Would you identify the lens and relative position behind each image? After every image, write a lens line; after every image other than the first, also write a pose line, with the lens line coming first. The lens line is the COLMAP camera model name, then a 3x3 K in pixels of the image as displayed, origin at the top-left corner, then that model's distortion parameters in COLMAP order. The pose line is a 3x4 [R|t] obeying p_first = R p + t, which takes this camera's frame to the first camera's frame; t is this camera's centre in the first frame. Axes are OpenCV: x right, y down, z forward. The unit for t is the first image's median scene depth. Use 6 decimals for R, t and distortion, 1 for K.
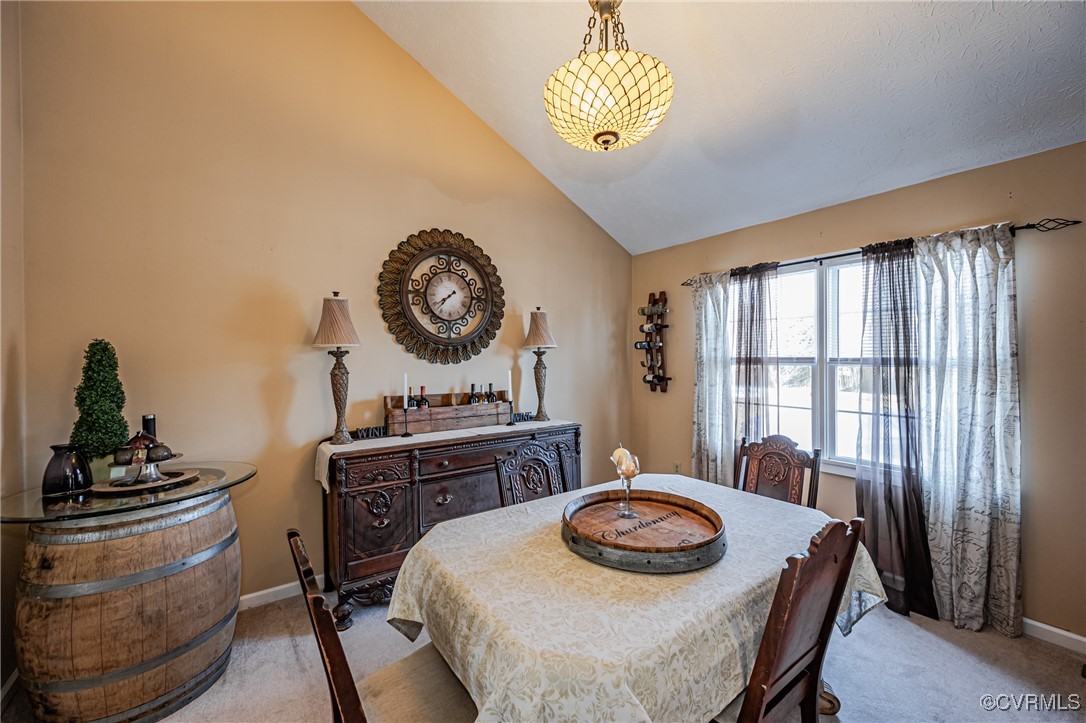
lens RADIAL K [[444.8, 0, 532.6], [0, 444.8, 360.3], [0, 0, 1]] dist [-0.002038, -0.000250]
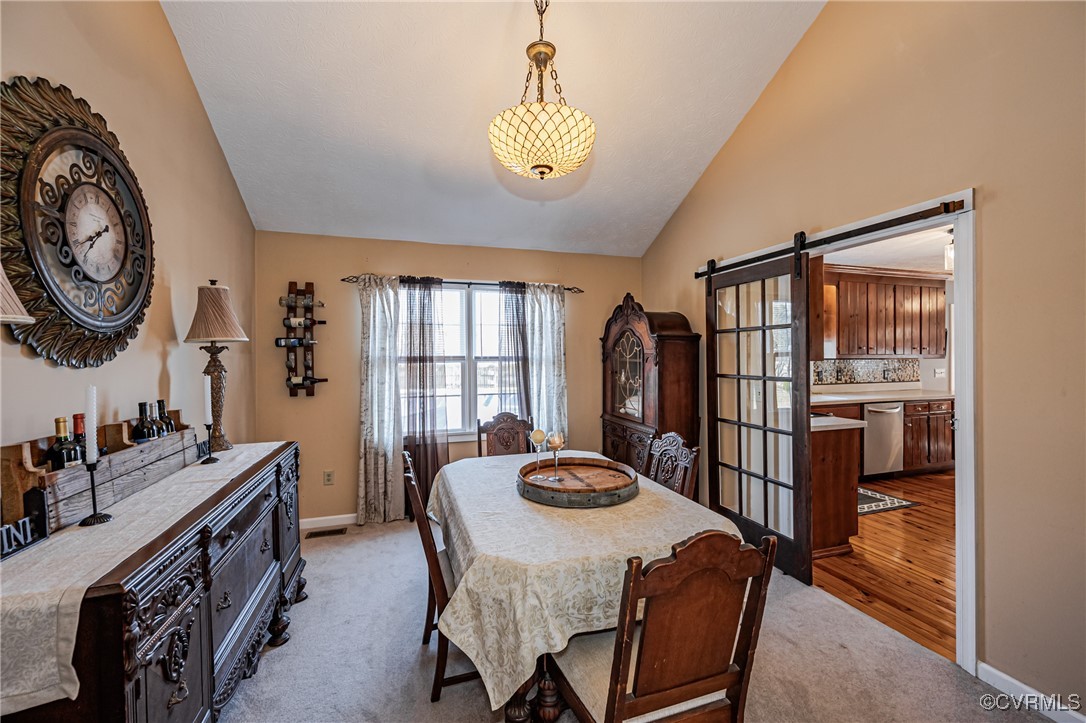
lens RADIAL K [[449.5, 0, 554.6], [0, 449.5, 355.0], [0, 0, 1]] dist [-0.000748, -0.000005]
pose [[0.262756, 0.006092, 0.964843, -0.560508], [0.010812, 0.999899, -0.009258, 0.005008], [-0.964802, 0.012864, 0.262663, 0.371316]]
